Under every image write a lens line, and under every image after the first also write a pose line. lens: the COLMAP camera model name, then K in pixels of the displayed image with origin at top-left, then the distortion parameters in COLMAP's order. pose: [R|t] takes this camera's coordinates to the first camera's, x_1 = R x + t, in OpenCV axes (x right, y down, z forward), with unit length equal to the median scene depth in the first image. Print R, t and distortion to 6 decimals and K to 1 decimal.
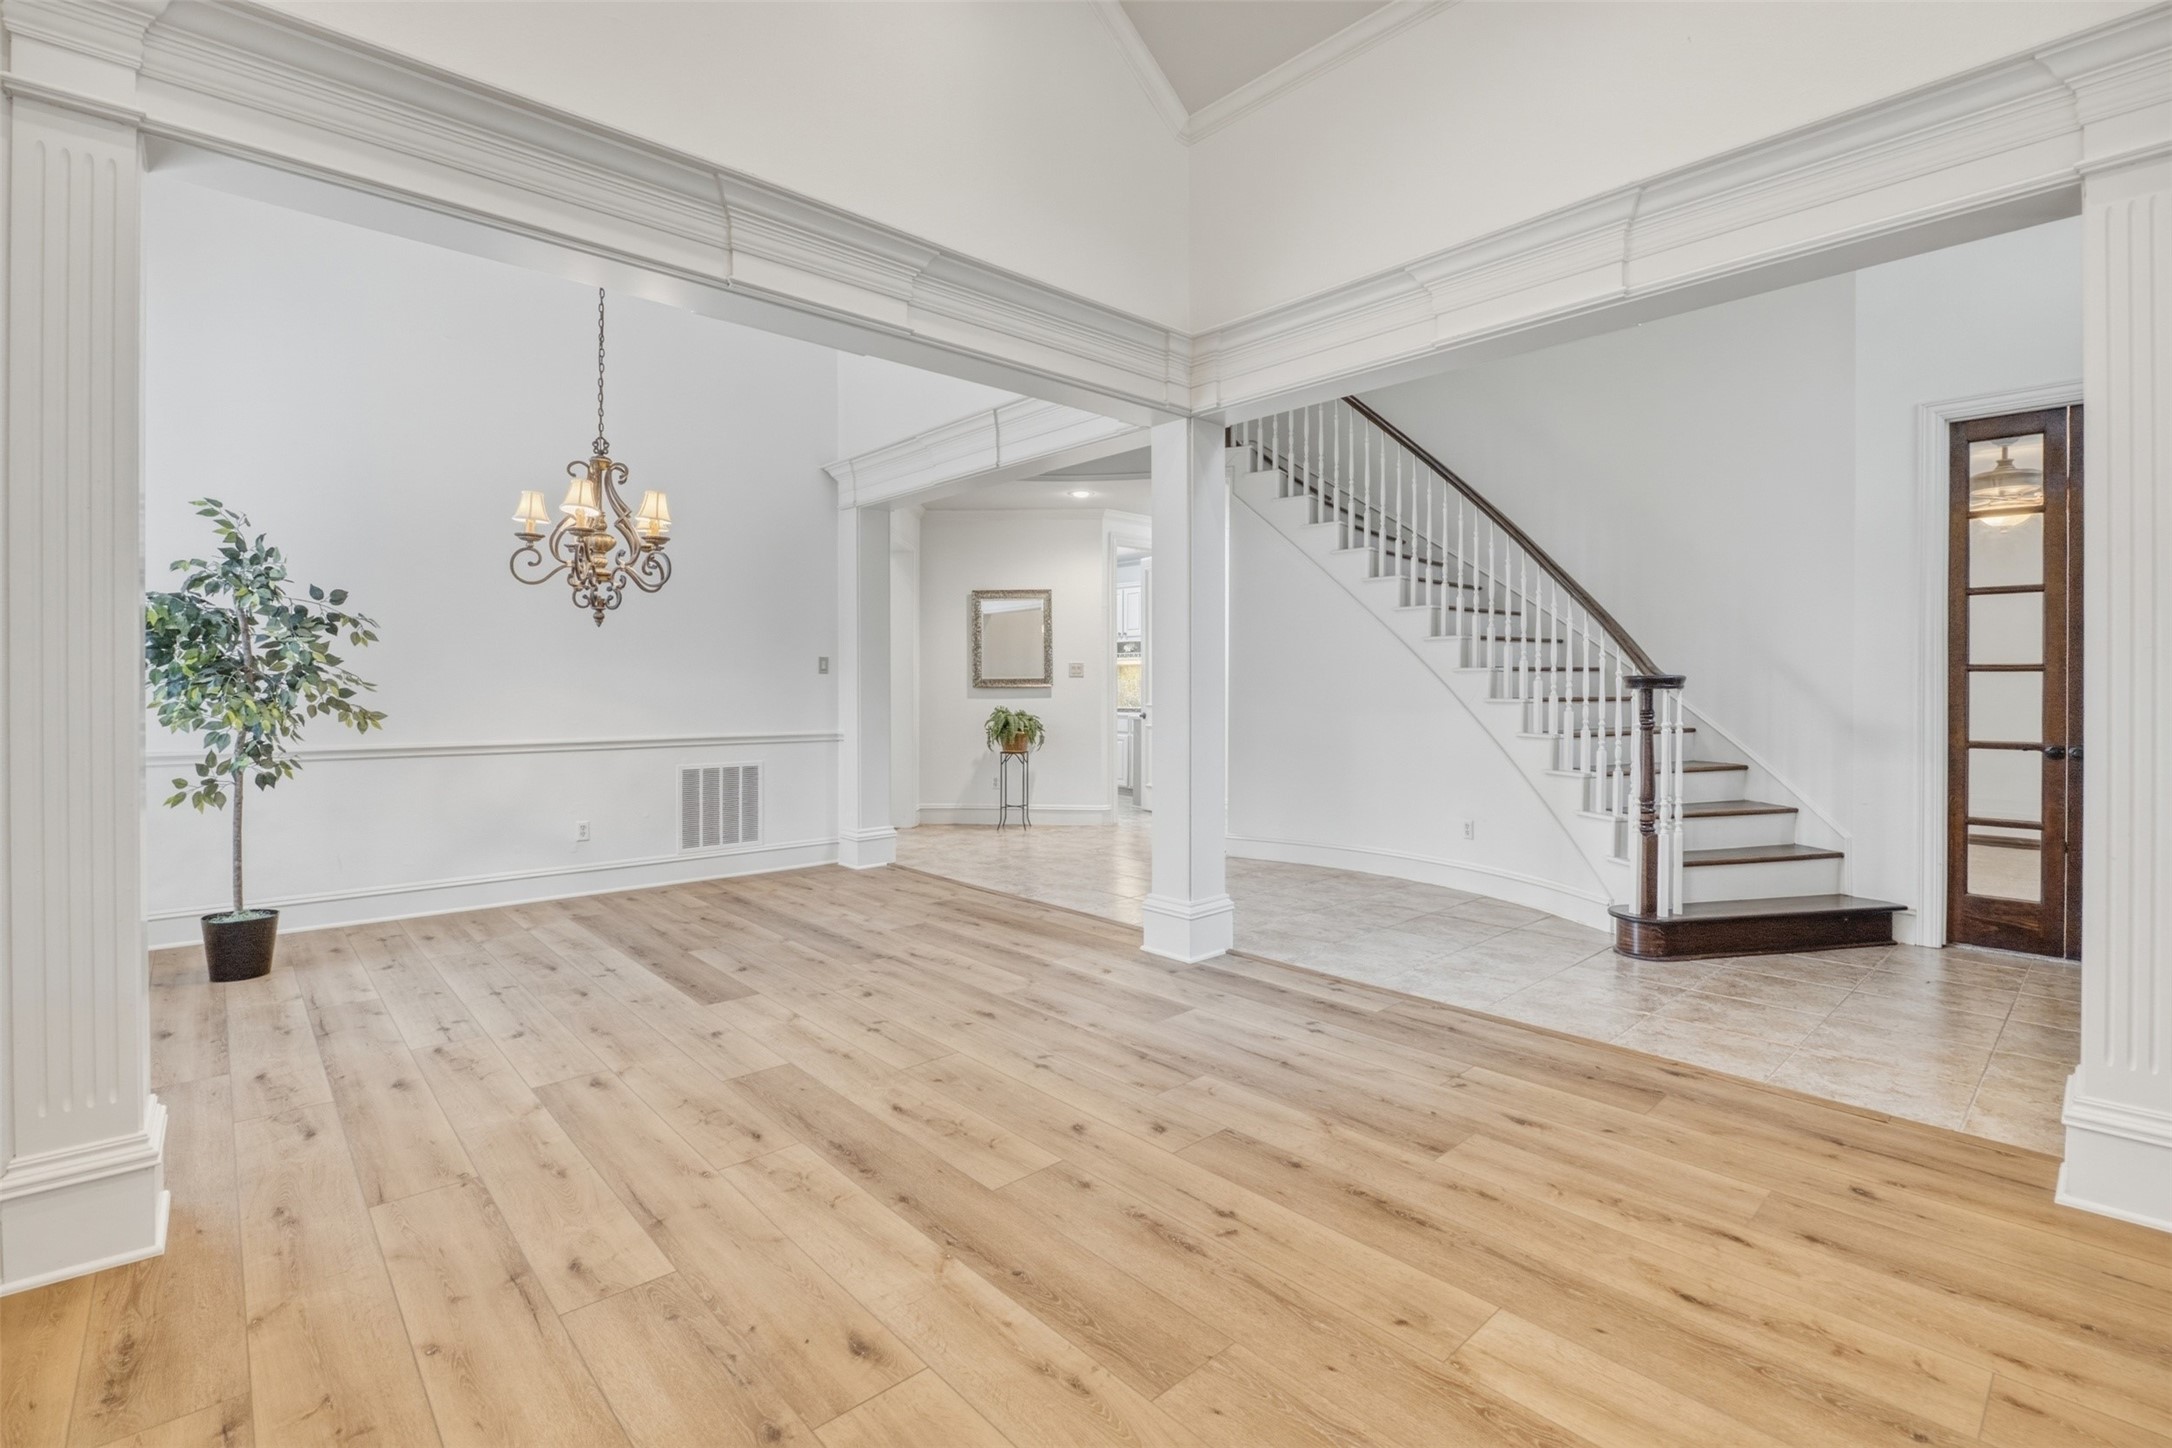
lens RADIAL K [[974.8, 0, 1095.0], [0, 974.8, 715.2], [0, 0, 1]] dist [-0.004102, -0.000499]
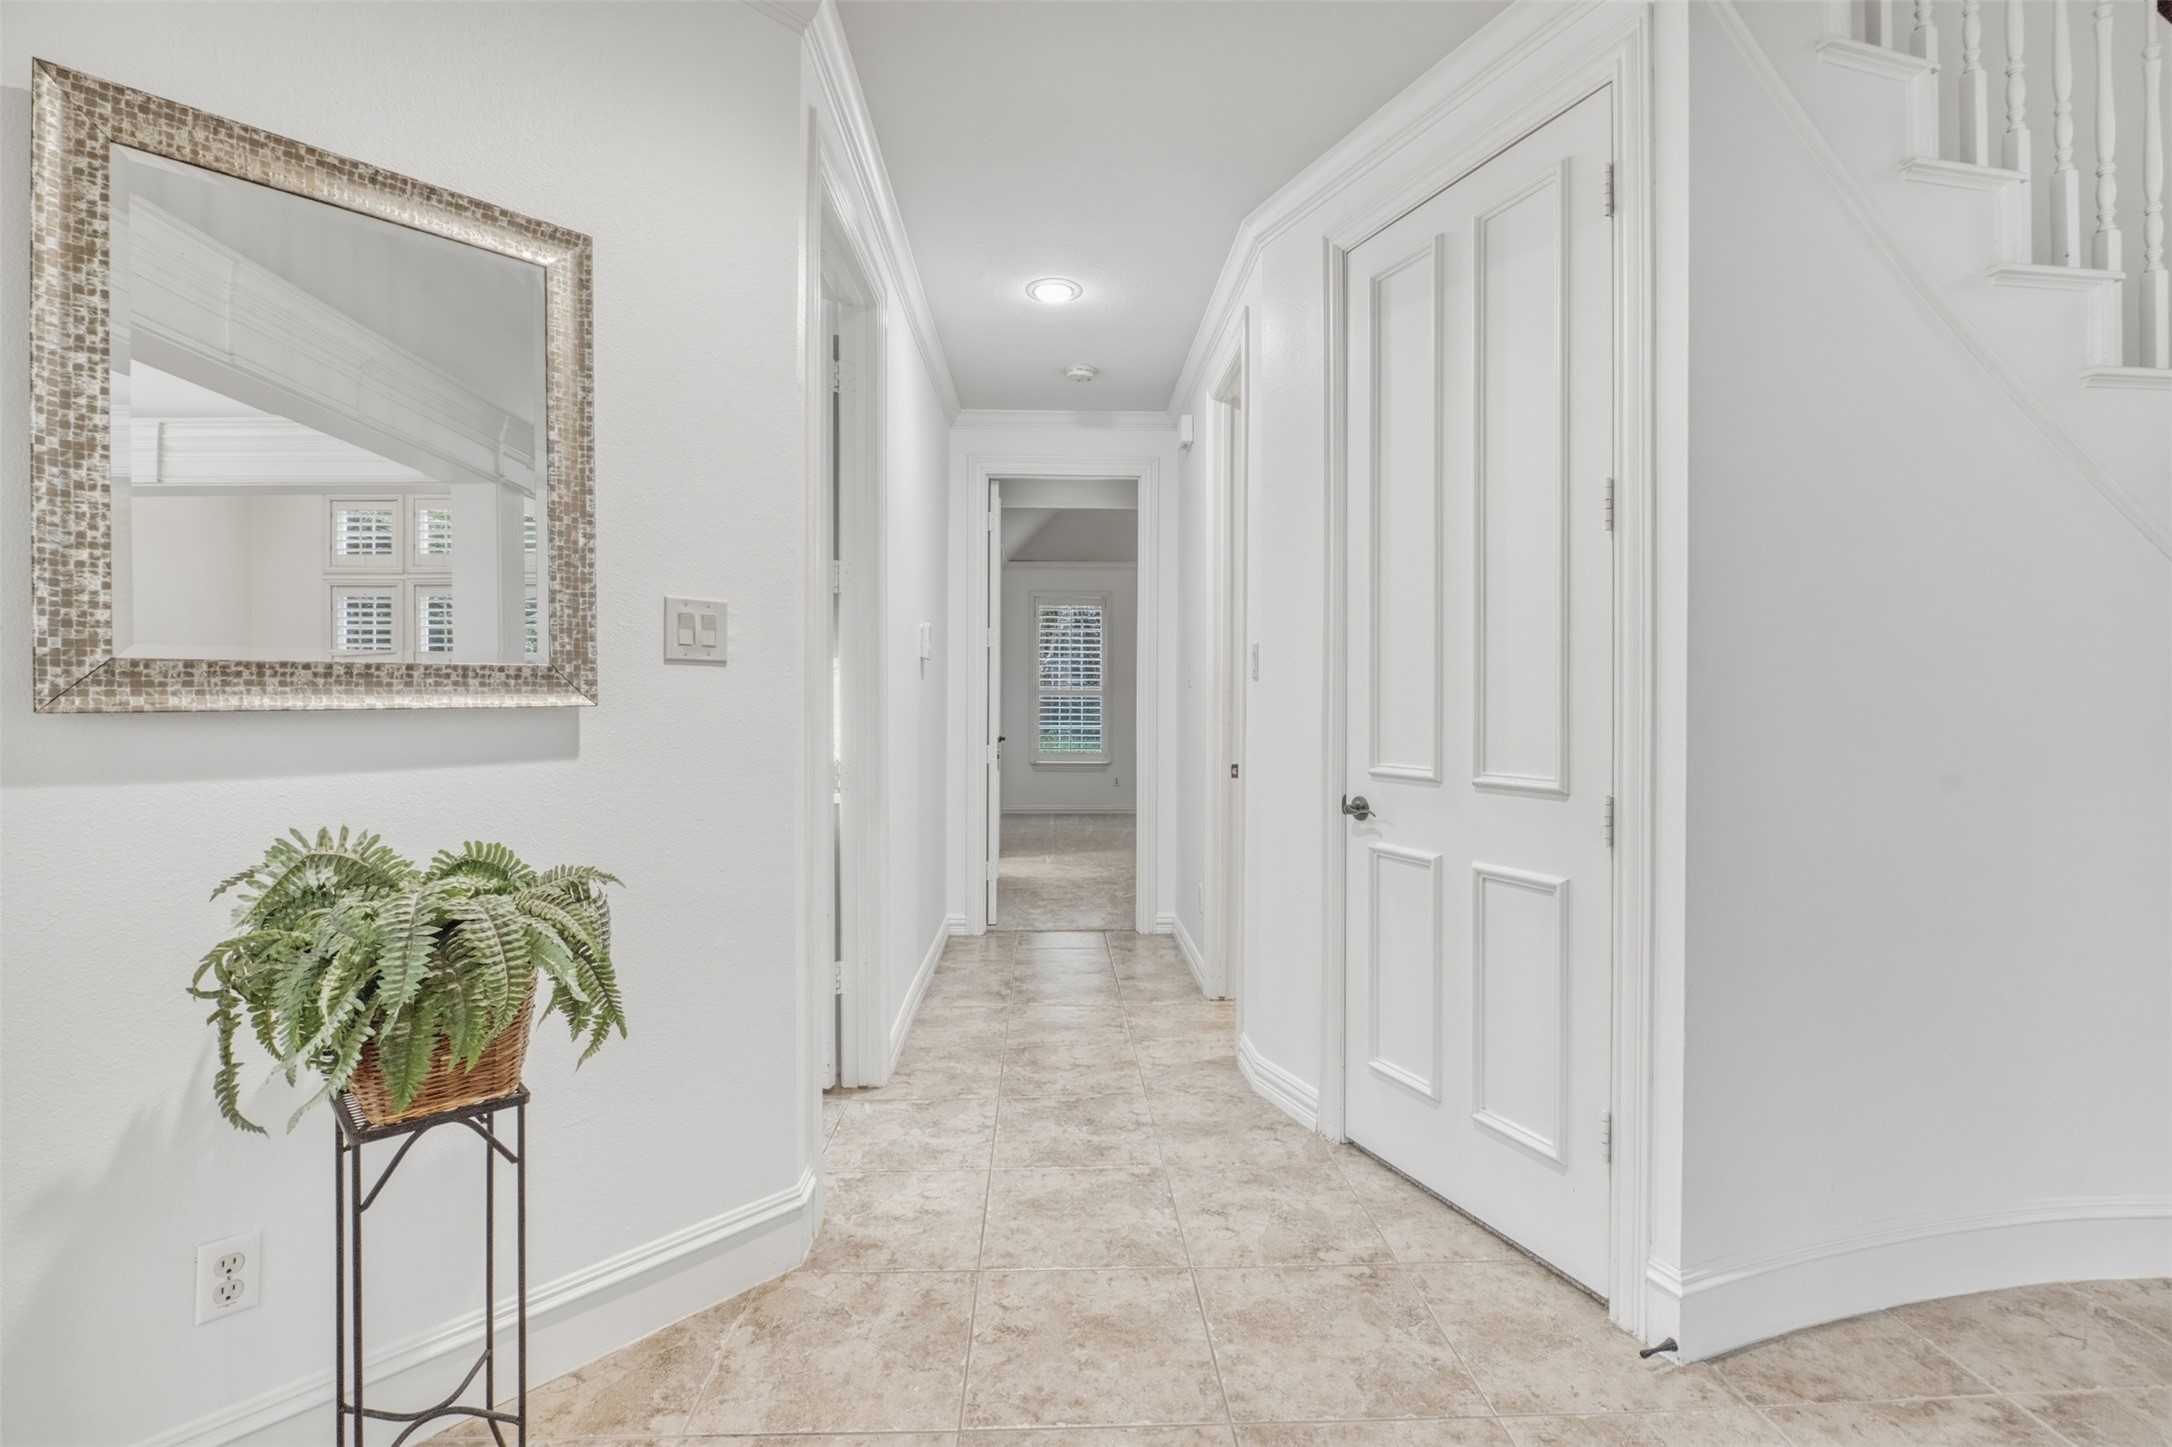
lens RADIAL K [[974.8, 0, 1095.0], [0, 974.8, 714.7], [0, 0, 1]] dist [-0.004102, -0.000499]
pose [[0.629346, -0.005423, 0.777106, -0.136616], [0.024504, 0.999617, -0.012869, -0.022211], [-0.776739, 0.027141, 0.629238, 0.791784]]
